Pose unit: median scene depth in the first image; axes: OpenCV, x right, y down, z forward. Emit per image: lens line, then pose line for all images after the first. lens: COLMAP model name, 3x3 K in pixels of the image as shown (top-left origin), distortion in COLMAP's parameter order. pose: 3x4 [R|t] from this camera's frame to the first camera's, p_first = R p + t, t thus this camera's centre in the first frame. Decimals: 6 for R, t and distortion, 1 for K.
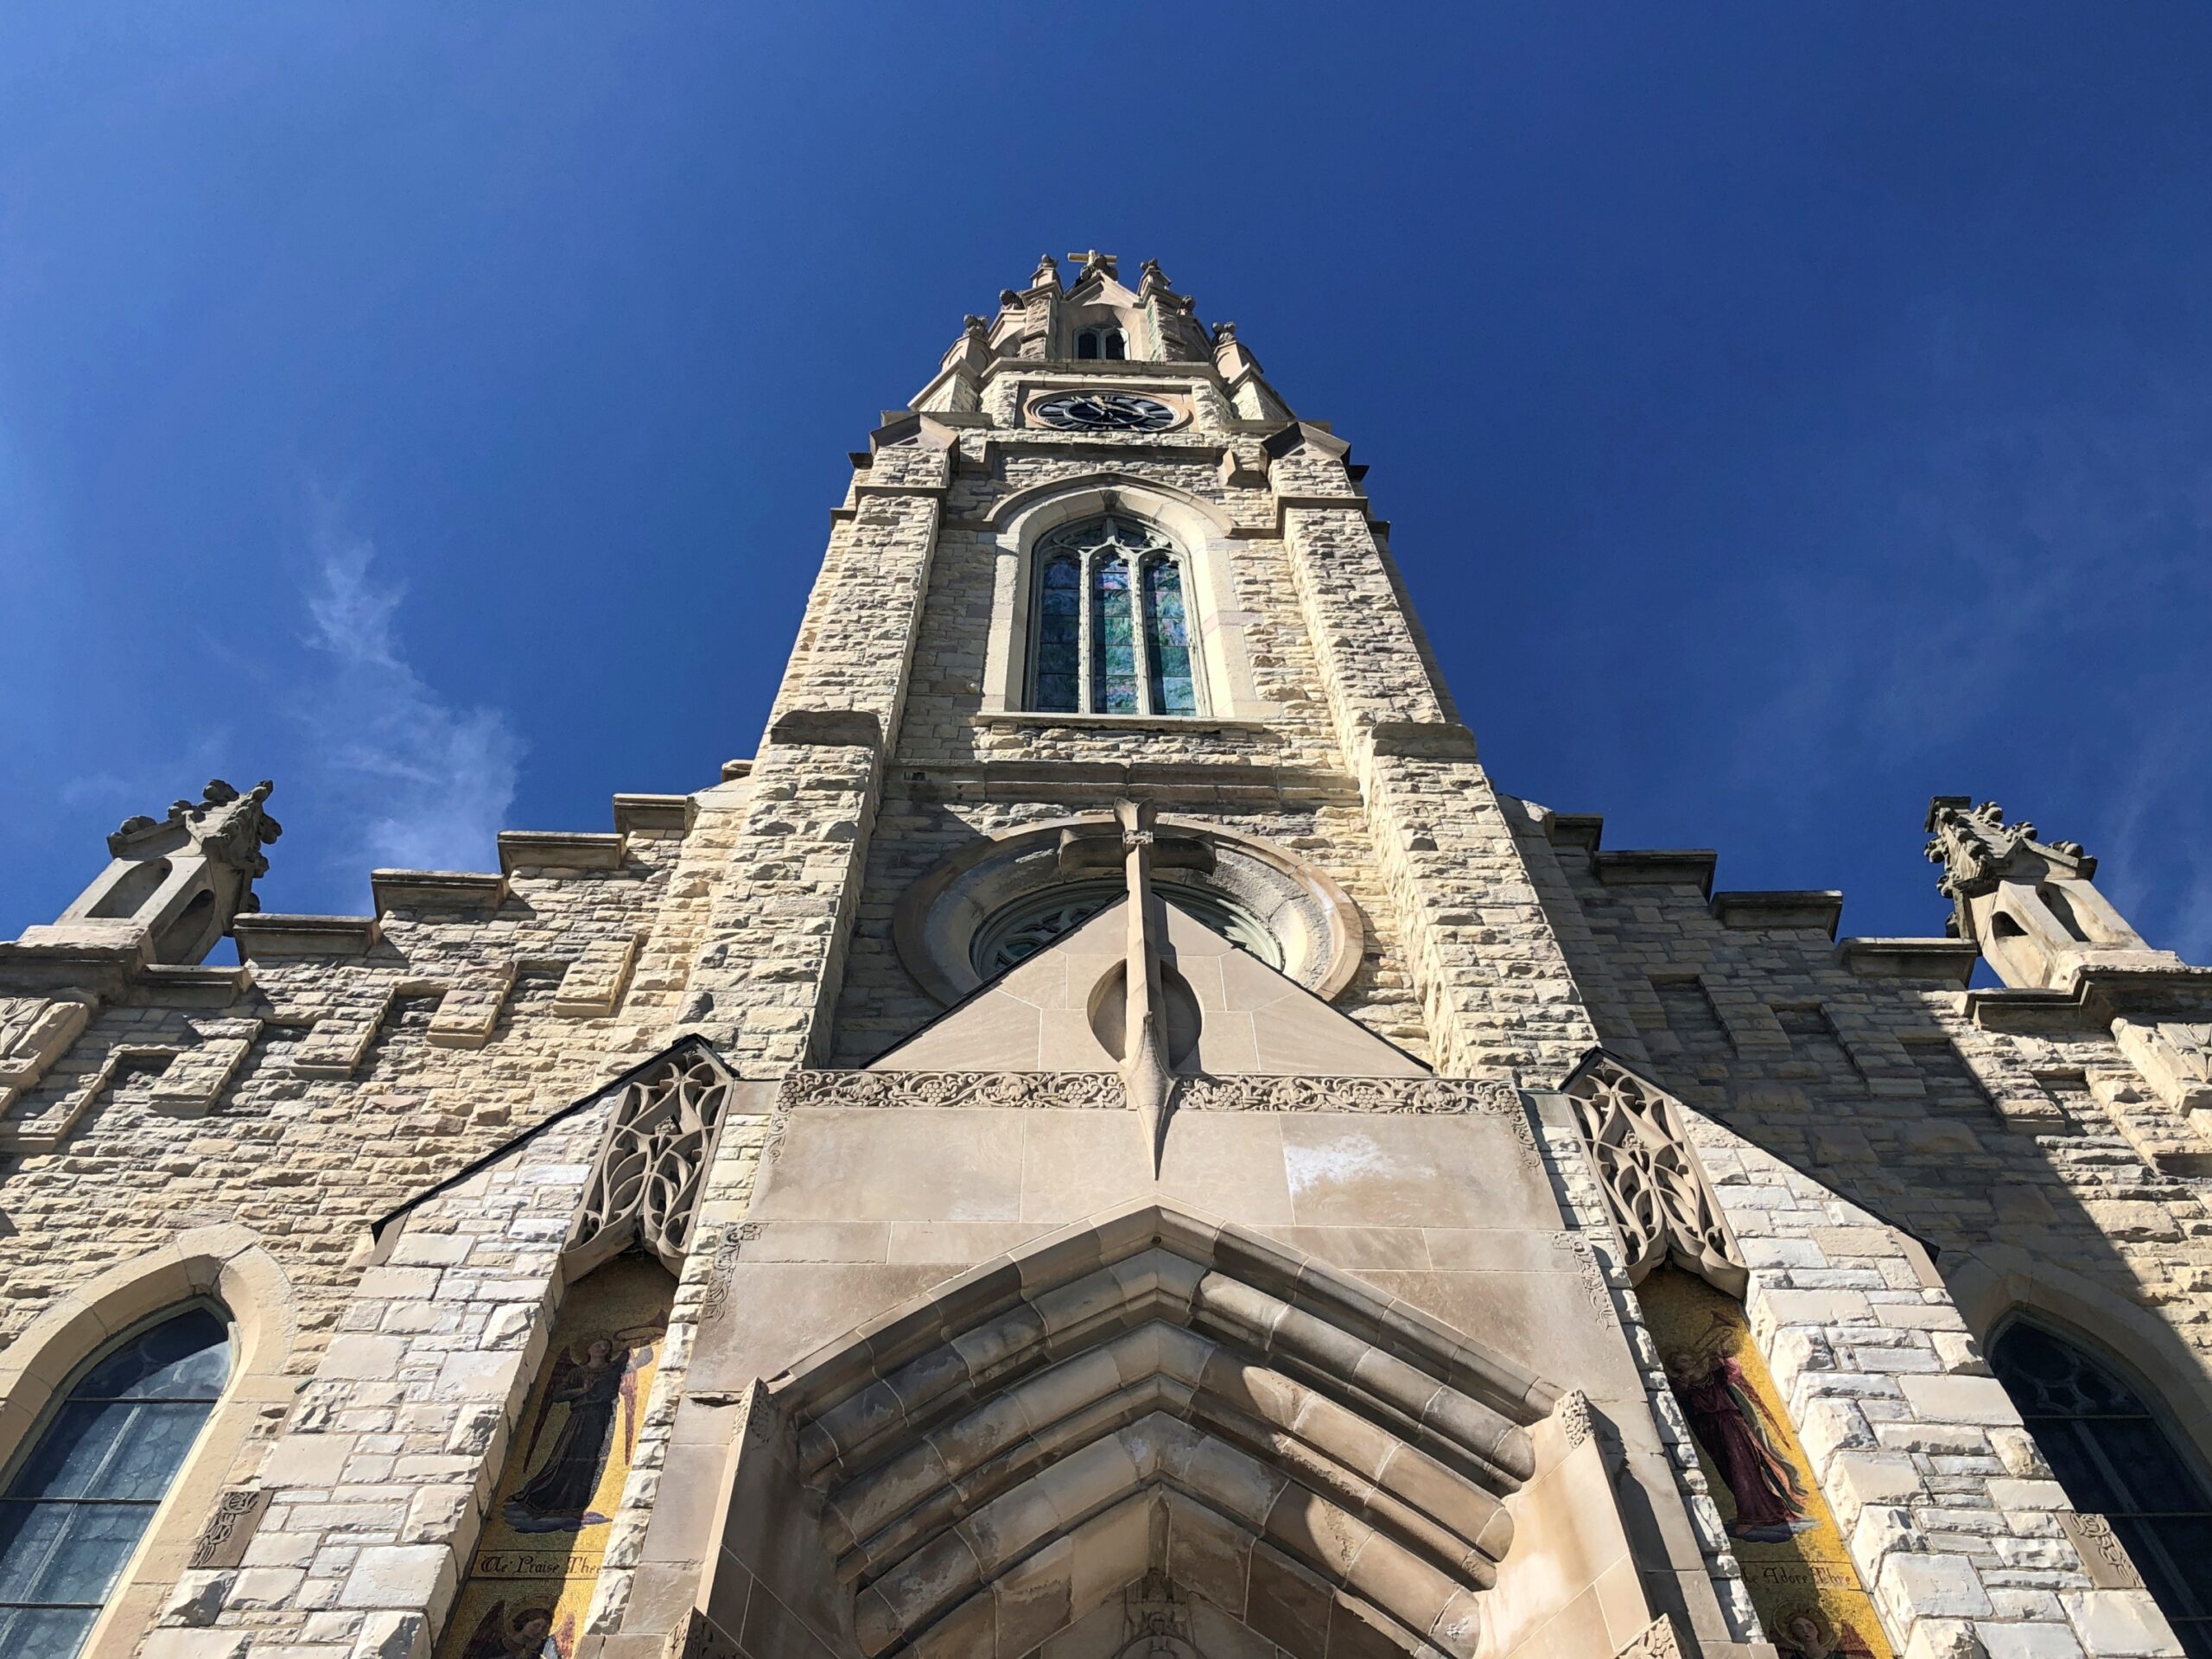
lens RADIAL K [[1934.2, 0, 1127.8], [0, 1934.2, 830.3], [0, 0, 1]] dist [0.002207, 0.003453]
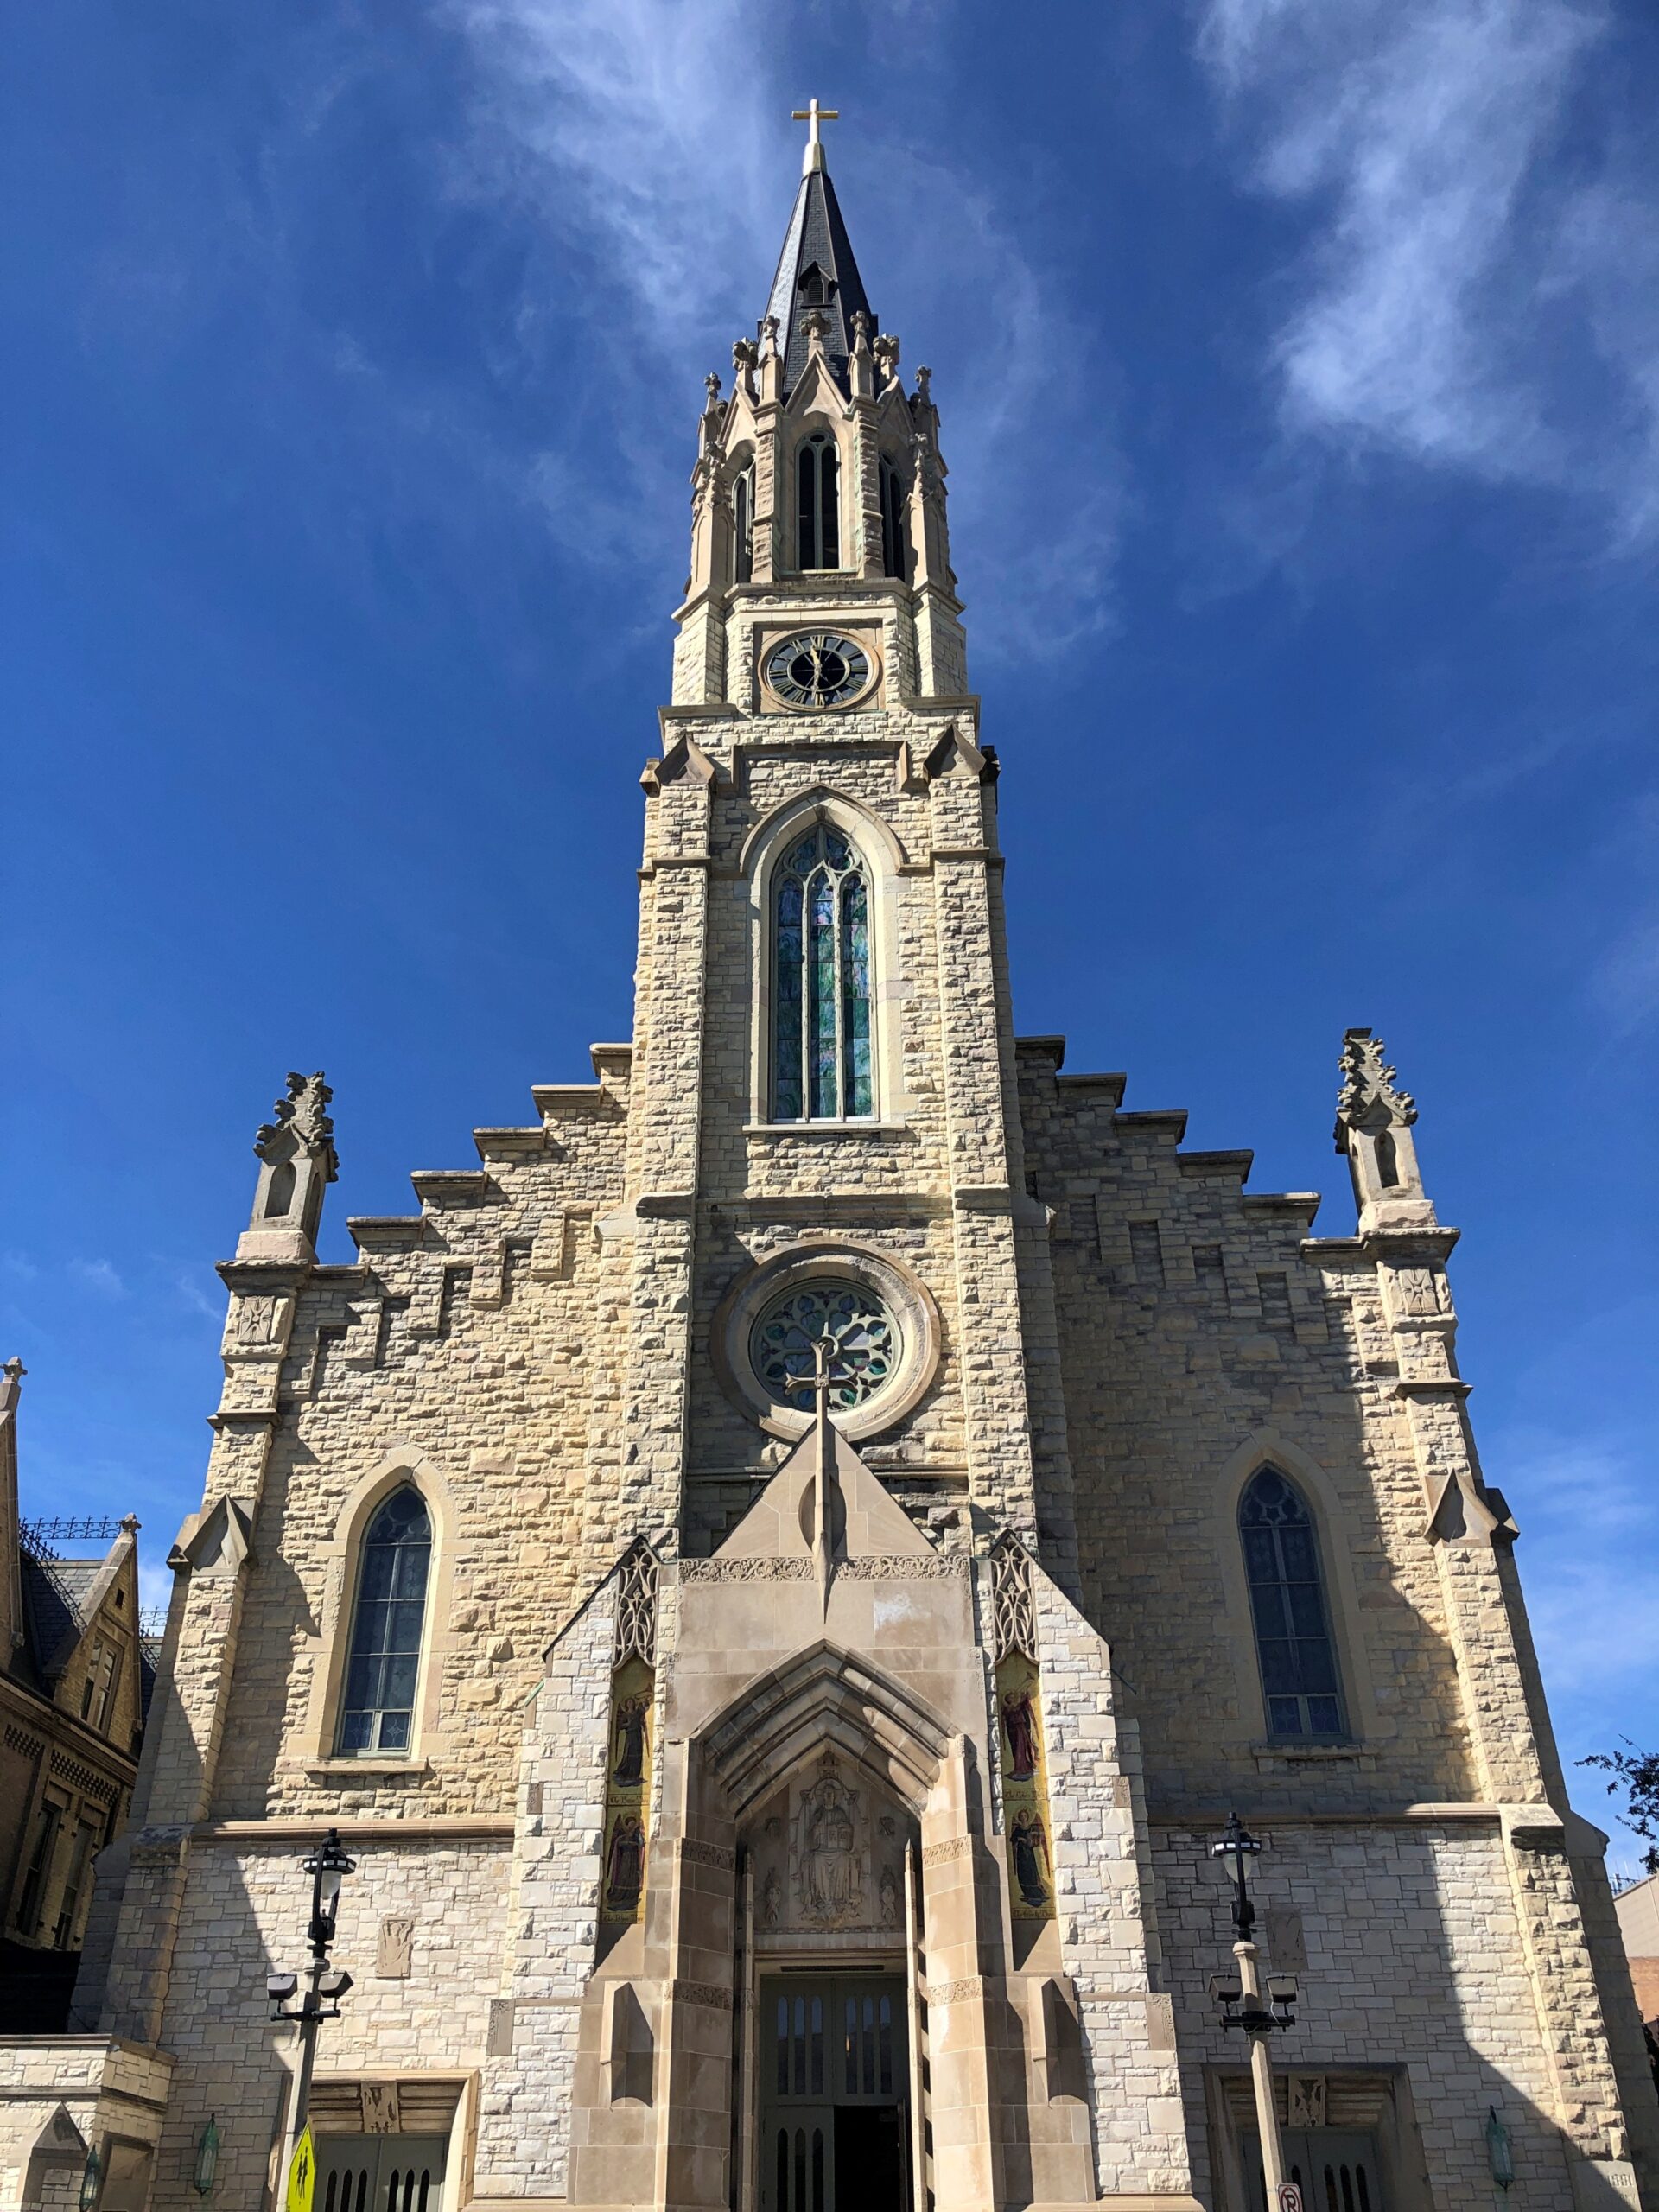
lens RADIAL K [[1814.1, 0, 830.5], [0, 1814.1, 1180.8], [0, 0, 1]] dist [0.097040, -0.462692]
pose [[0.997717, -0.026174, -0.062248, 0.116311], [0.054479, 0.856664, 0.512990, -0.969874], [0.039899, -0.515210, 0.856135, -0.497339]]
